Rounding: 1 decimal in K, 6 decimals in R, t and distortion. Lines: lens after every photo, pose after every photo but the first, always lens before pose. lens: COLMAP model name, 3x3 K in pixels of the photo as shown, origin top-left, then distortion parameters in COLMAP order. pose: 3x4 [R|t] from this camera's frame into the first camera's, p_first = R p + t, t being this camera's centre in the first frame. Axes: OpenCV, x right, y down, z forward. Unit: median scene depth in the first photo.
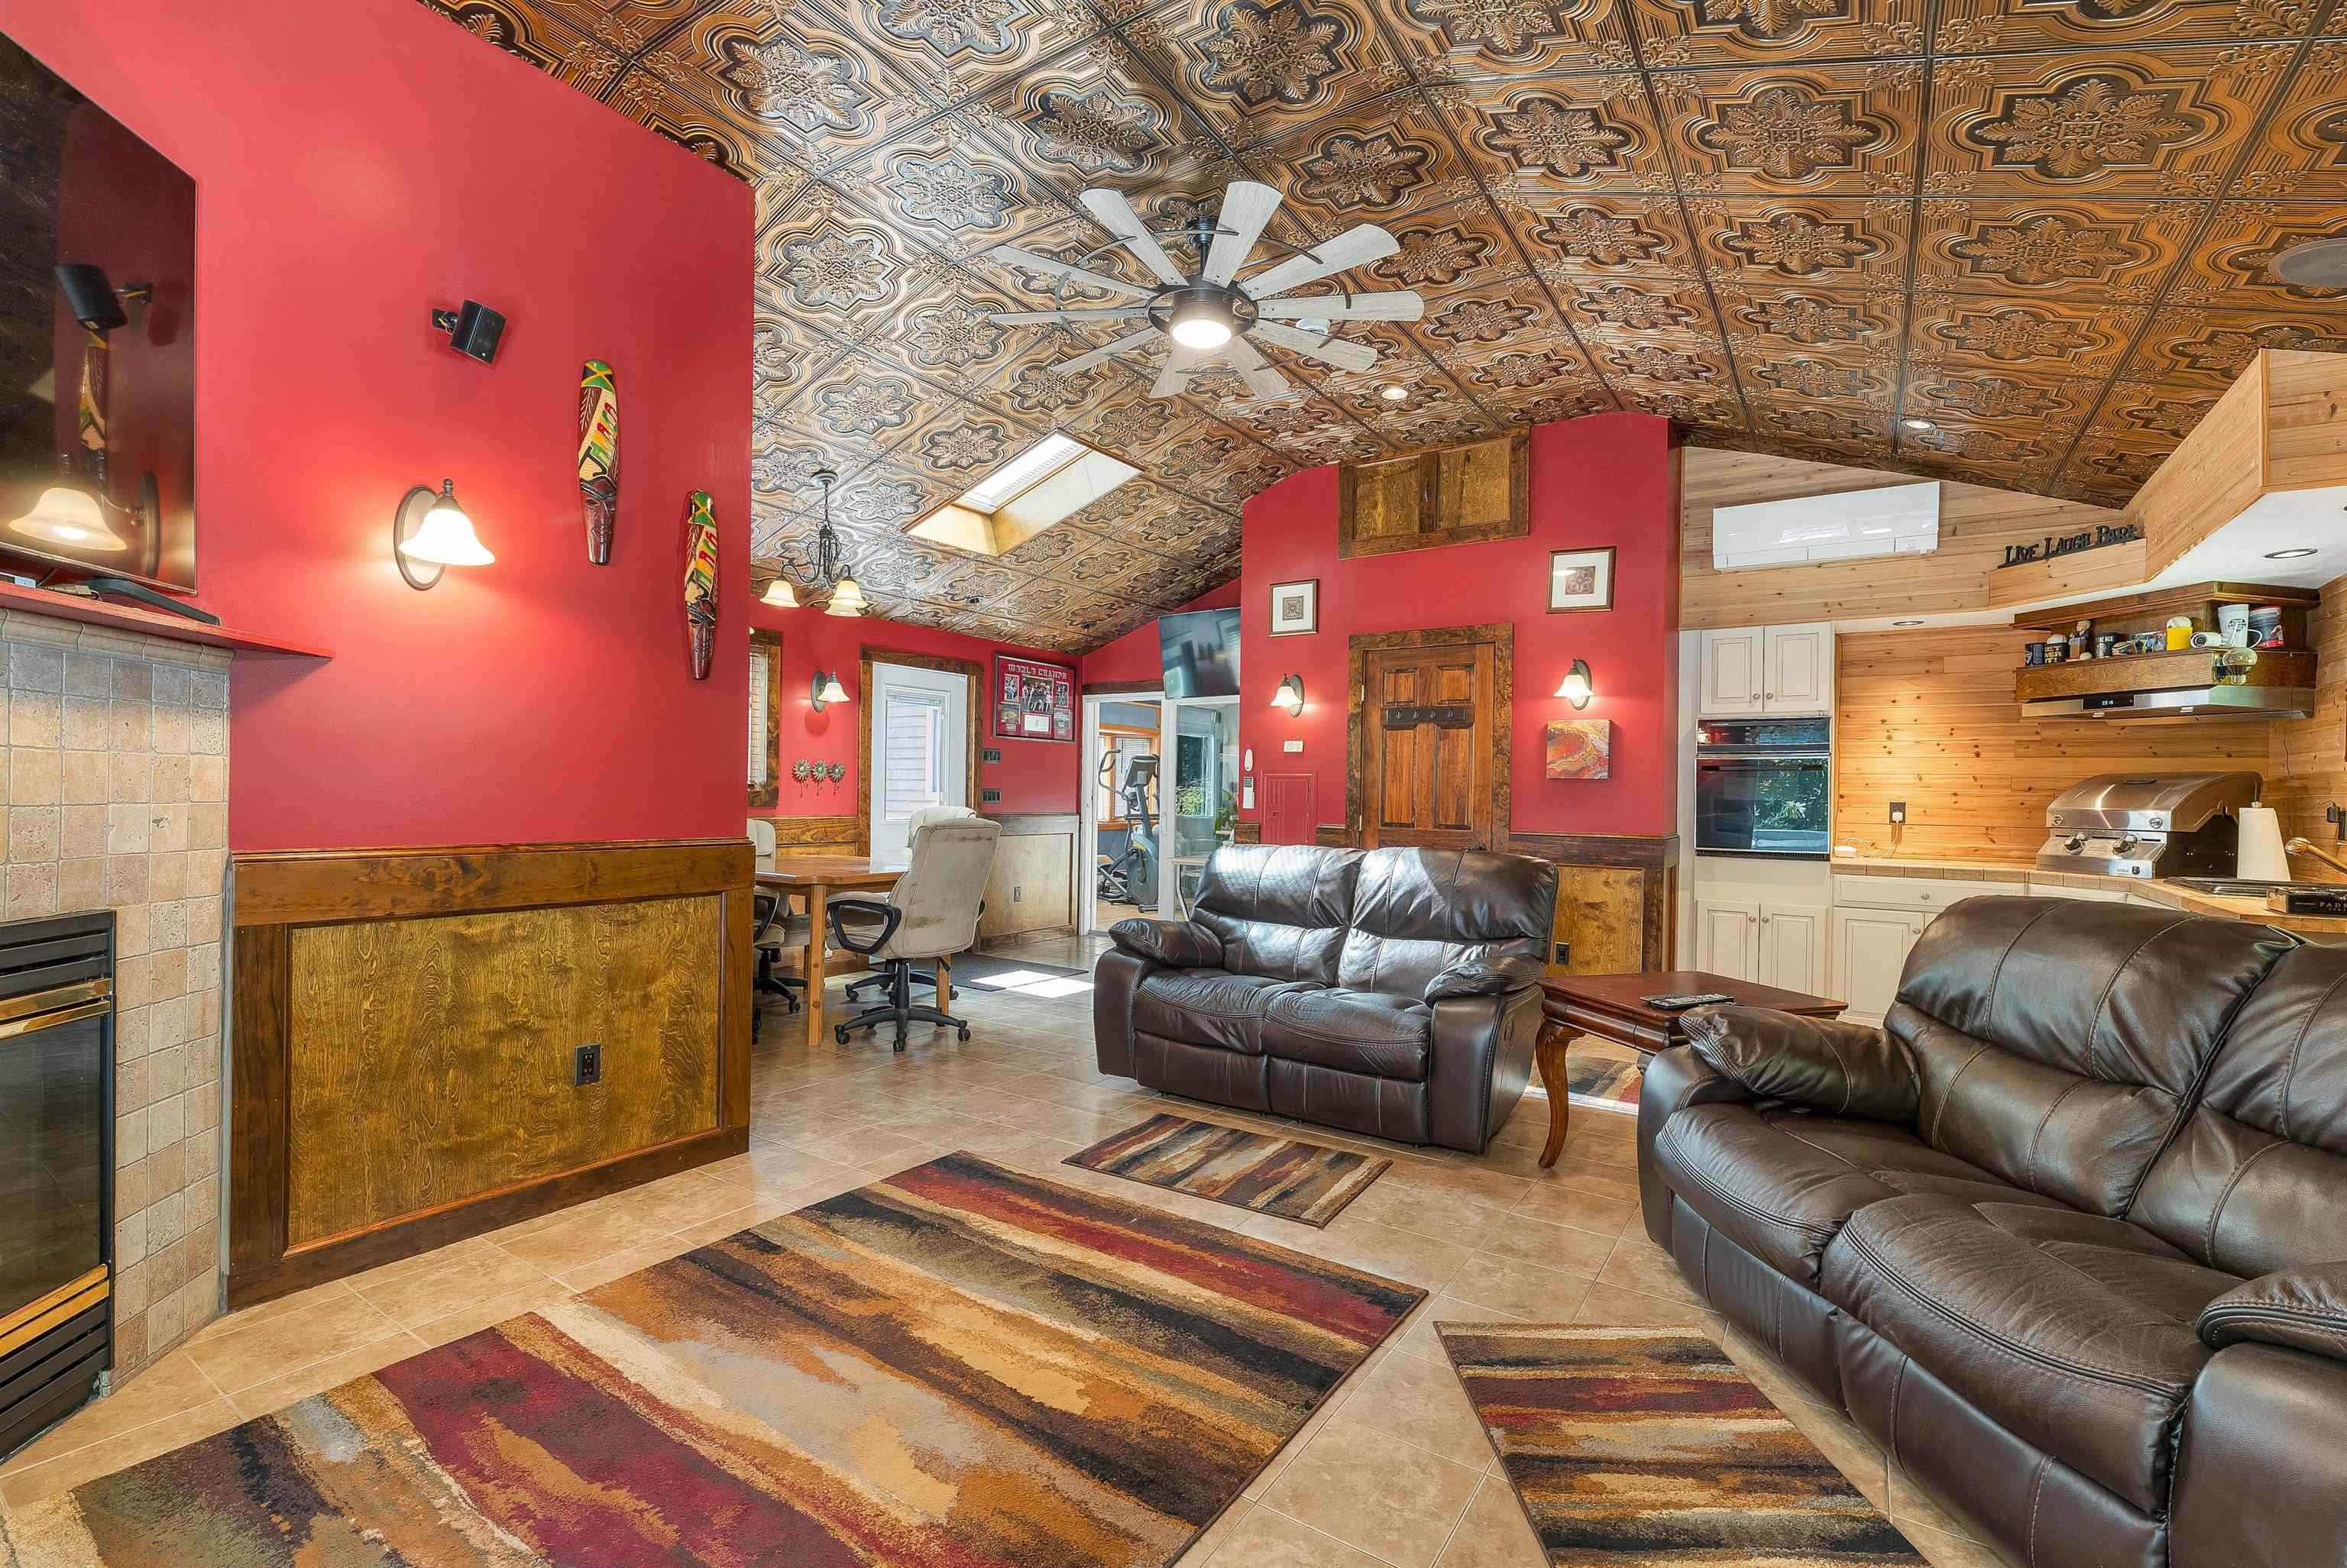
lens RADIAL K [[1005.5, 0, 1175.2], [0, 1005.5, 793.0], [0, 0, 1]] dist [-0.000463, -0.000155]
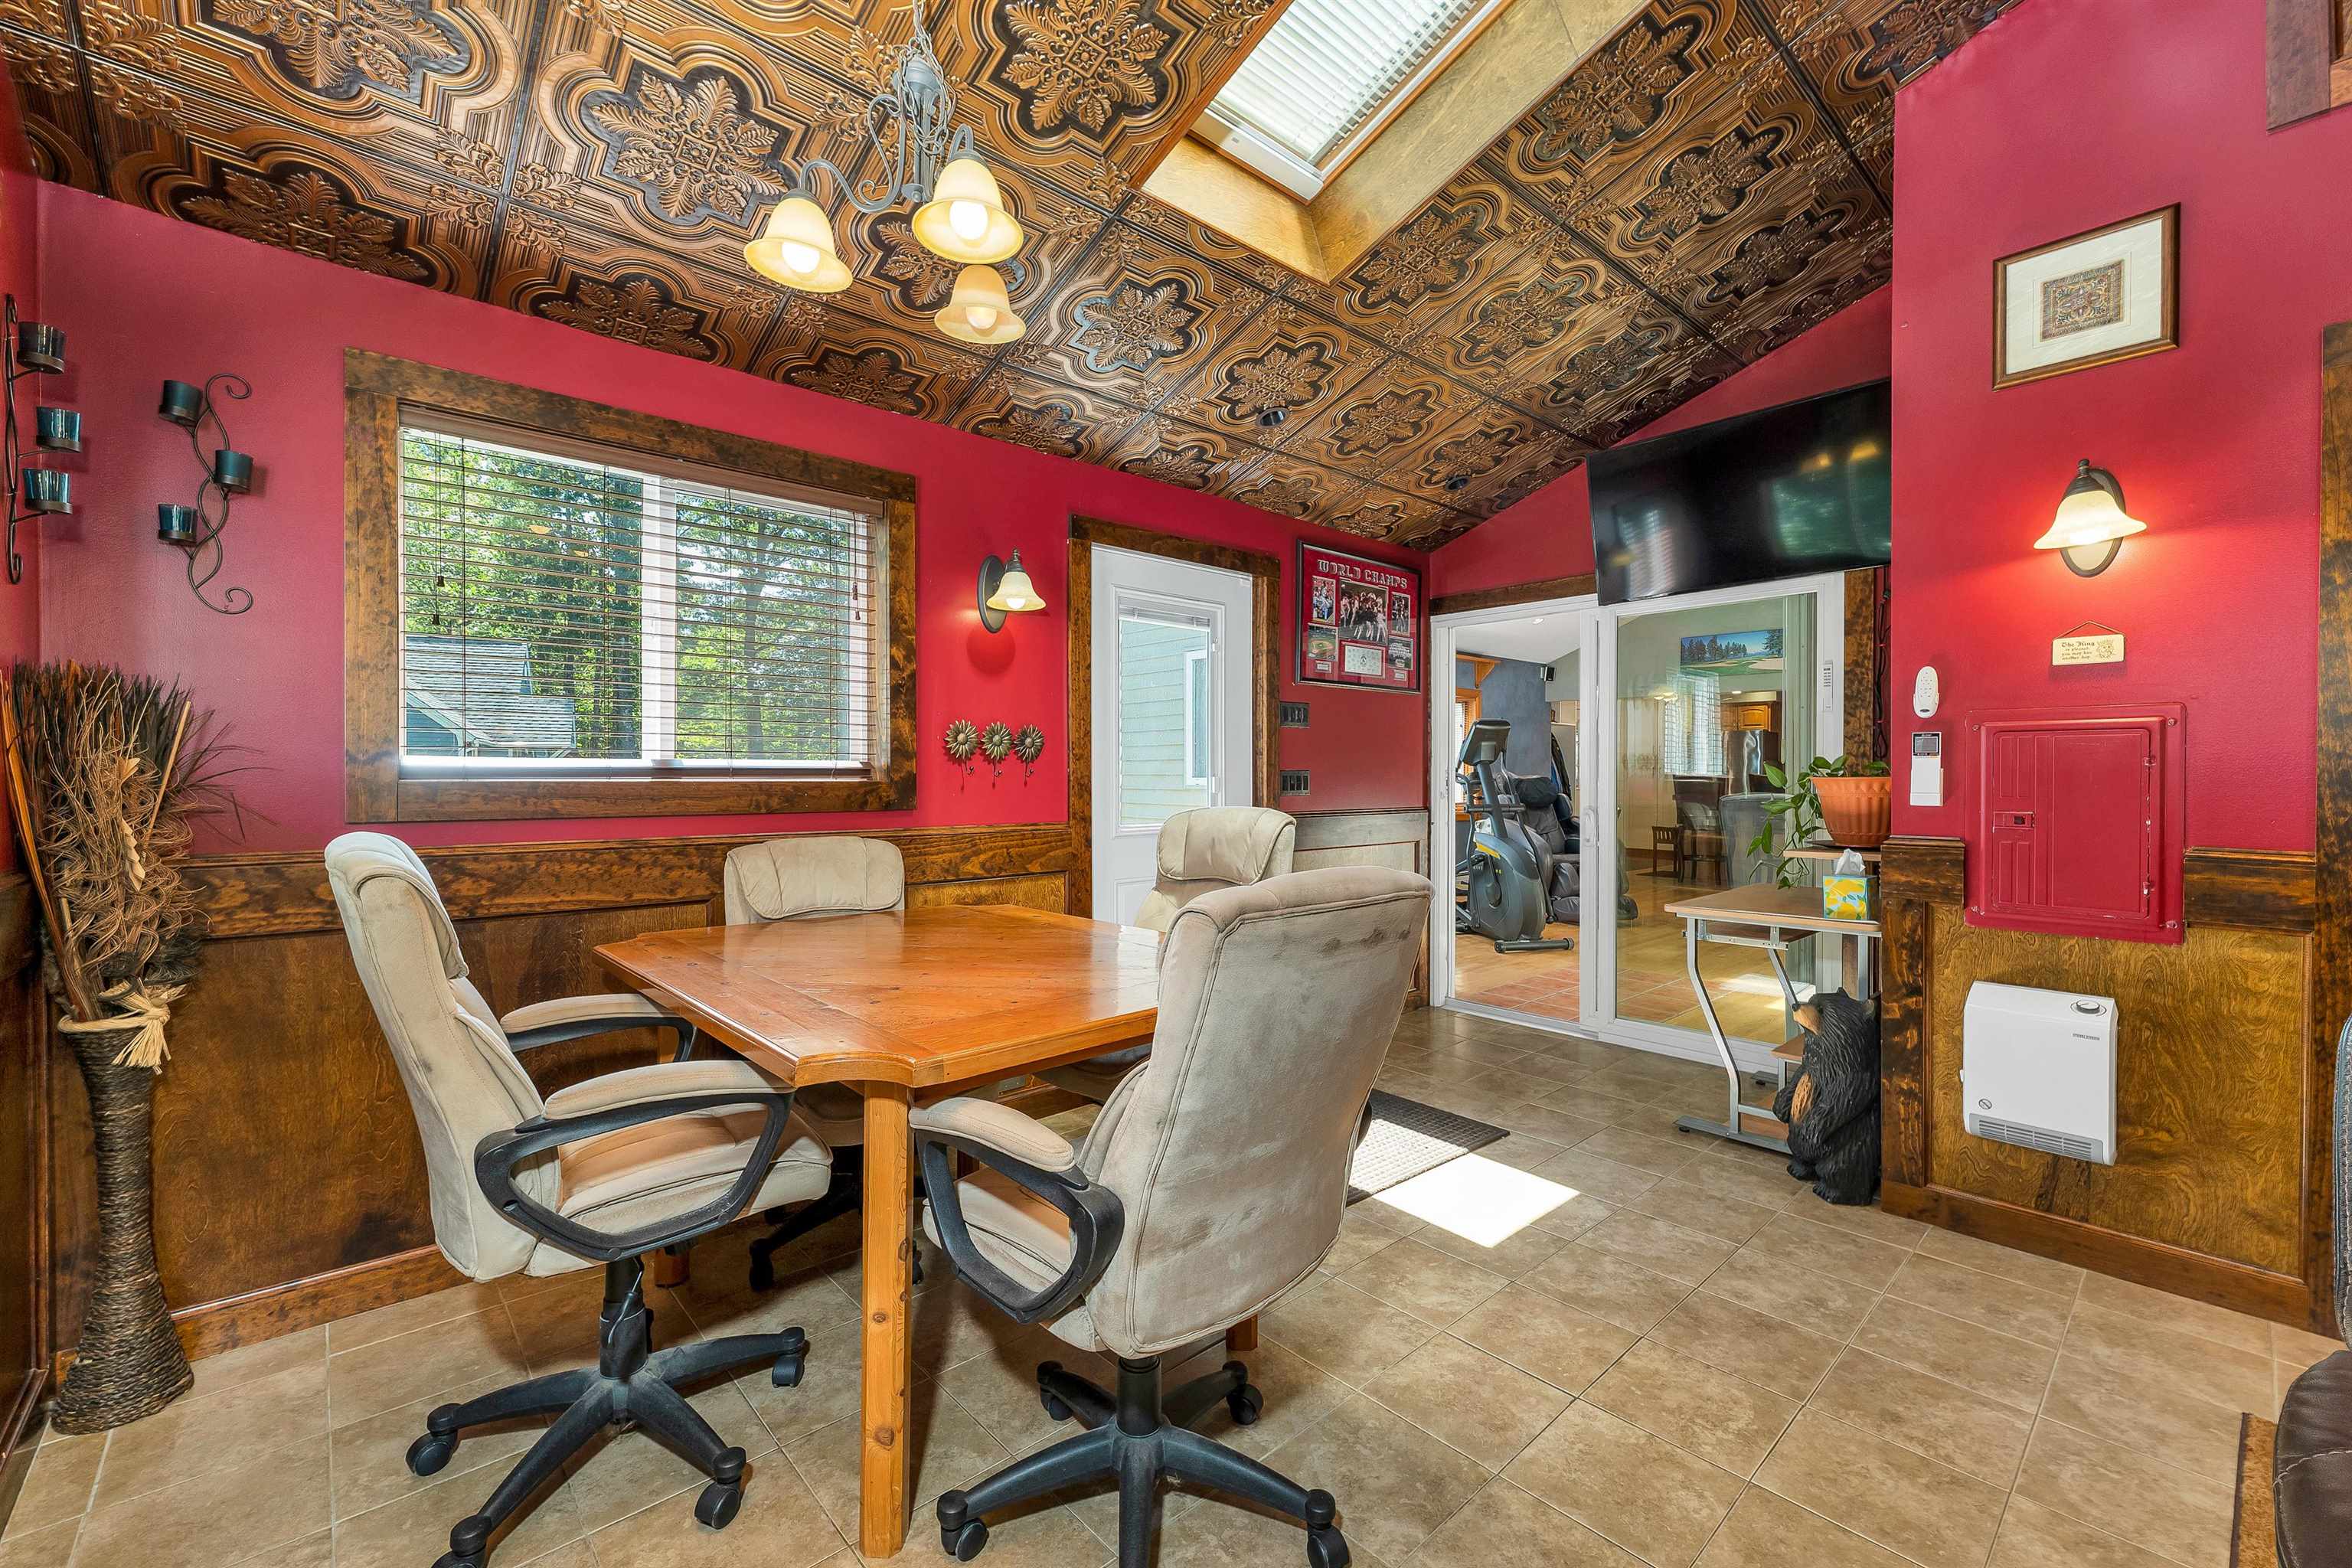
lens RADIAL K [[980.6, 0, 1177.6], [0, 980.6, 780.8], [0, 0, 1]] dist [0.000535, 0.000013]
pose [[0.969588, -0.014505, -0.244313, -0.165182], [0.015891, 0.999867, 0.003700, -0.001966], [0.244227, -0.007470, 0.969689, 0.645178]]
